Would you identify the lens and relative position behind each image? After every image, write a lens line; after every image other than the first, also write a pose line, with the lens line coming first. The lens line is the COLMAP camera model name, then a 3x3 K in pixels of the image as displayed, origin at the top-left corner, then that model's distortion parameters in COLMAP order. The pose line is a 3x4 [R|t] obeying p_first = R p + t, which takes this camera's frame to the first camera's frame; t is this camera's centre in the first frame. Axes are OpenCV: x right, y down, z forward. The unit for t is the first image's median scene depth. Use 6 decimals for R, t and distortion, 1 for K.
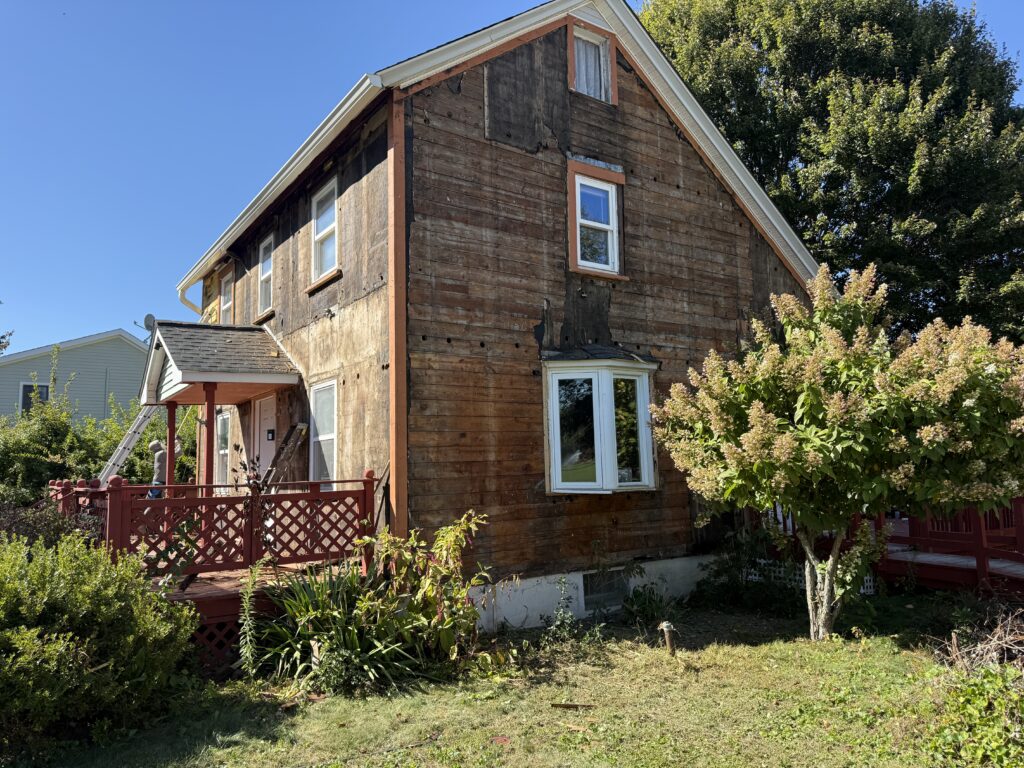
lens RADIAL K [[720.3, 0, 512.0], [0, 720.3, 384.0], [0, 0, 1]] dist [0.107140, -0.179526]
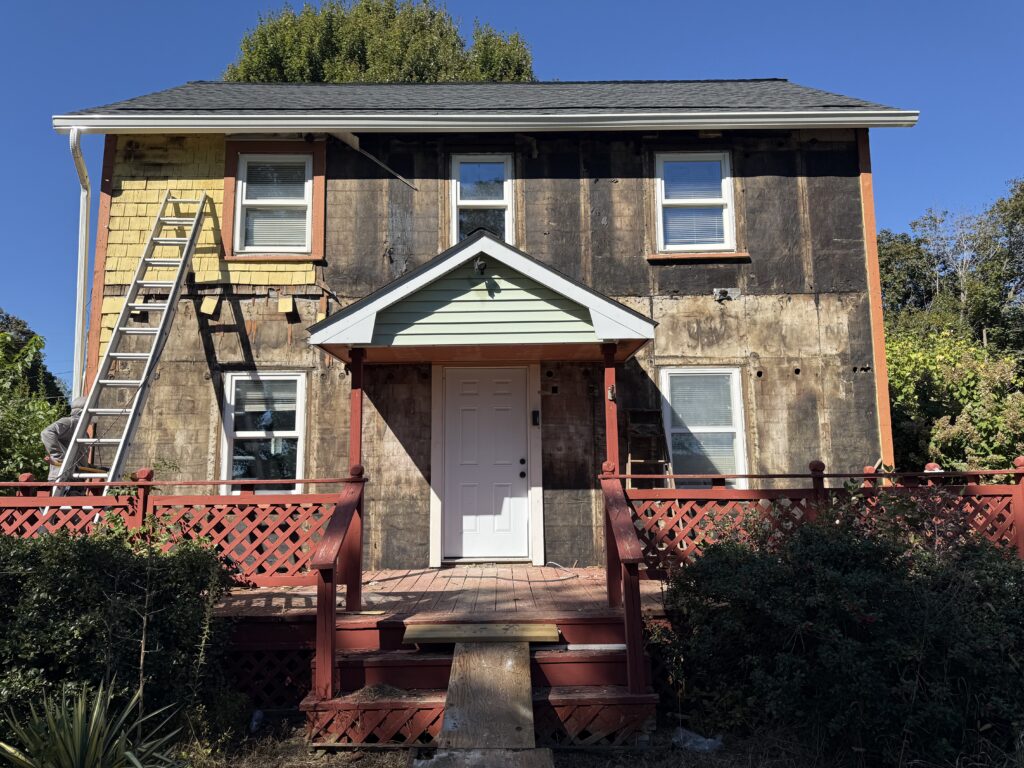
lens RADIAL K [[720.3, 0, 512.0], [0, 720.3, 384.0], [0, 0, 1]] dist [0.107140, -0.179526]
pose [[0.554850, 0.129782, 0.821765, -1.189320], [-0.097174, 0.991106, -0.090915, 0.128256], [-0.826256, -0.029410, 0.562527, 0.733982]]
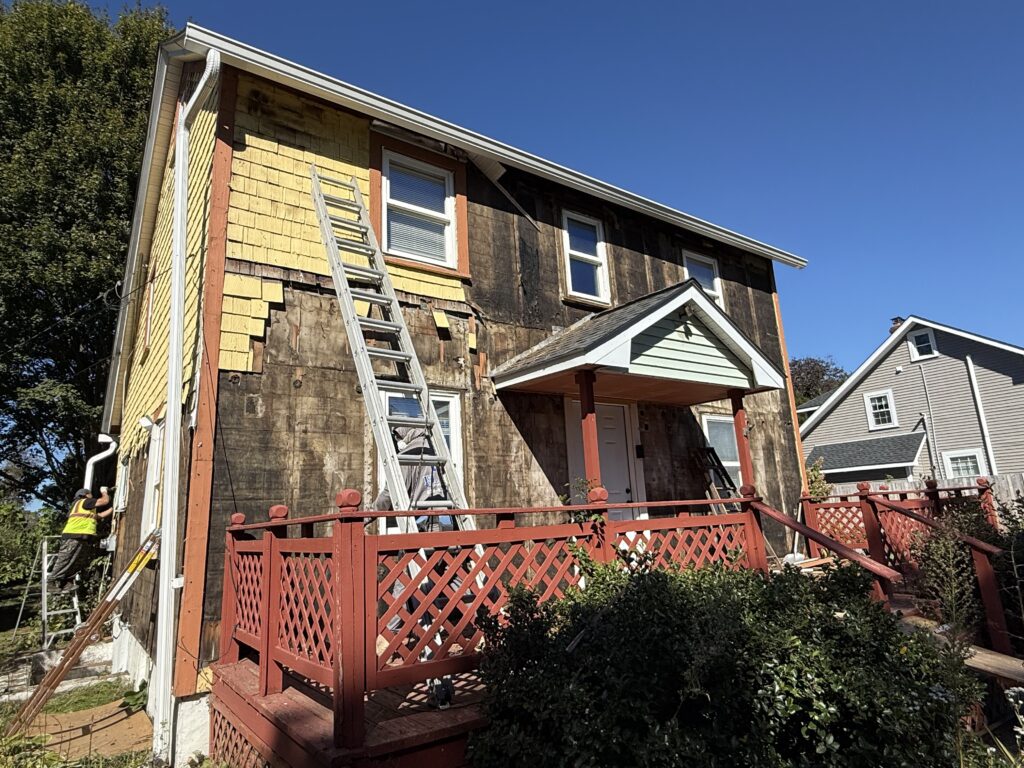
lens RADIAL K [[597.2, 0, 512.0], [0, 597.2, 384.0], [0, 0, 1]] dist [-0.003932, -0.000393]
pose [[-0.018834, 0.238789, 0.970889, -1.262496], [-0.062774, 0.968863, -0.239508, 0.208479], [-0.997850, -0.065458, -0.003258, 1.424368]]
